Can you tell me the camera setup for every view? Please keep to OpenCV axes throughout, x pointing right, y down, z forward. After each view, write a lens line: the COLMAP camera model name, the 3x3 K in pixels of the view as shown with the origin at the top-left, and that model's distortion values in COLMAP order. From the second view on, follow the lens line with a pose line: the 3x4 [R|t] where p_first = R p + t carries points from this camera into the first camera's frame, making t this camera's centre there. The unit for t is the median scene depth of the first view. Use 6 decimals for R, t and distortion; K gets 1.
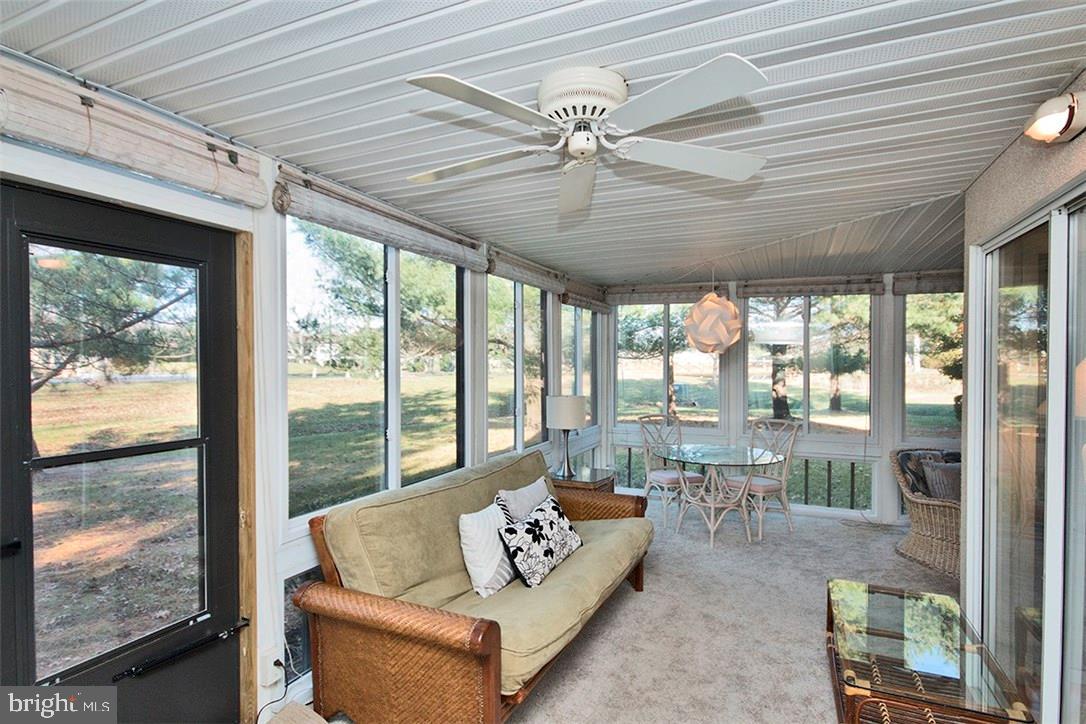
lens RADIAL K [[564.7, 0, 542.5], [0, 564.7, 370.6], [0, 0, 1]] dist [-0.003123, 0.000034]
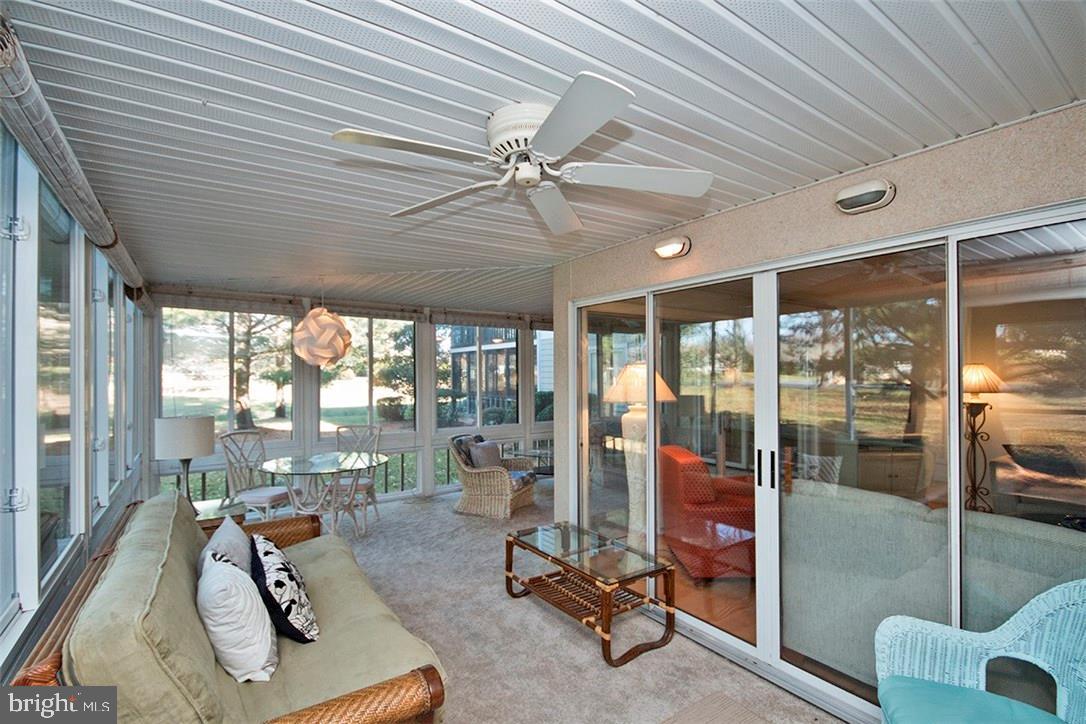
lens RADIAL K [[499.7, 0, 539.7], [0, 499.7, 369.6], [0, 0, 1]] dist [-0.001090, -0.000030]
pose [[0.510143, 0.003822, 0.860081, -0.303450], [0.018046, 0.999722, -0.015146, -0.002457], [-0.859900, 0.023248, 0.509932, 0.196934]]
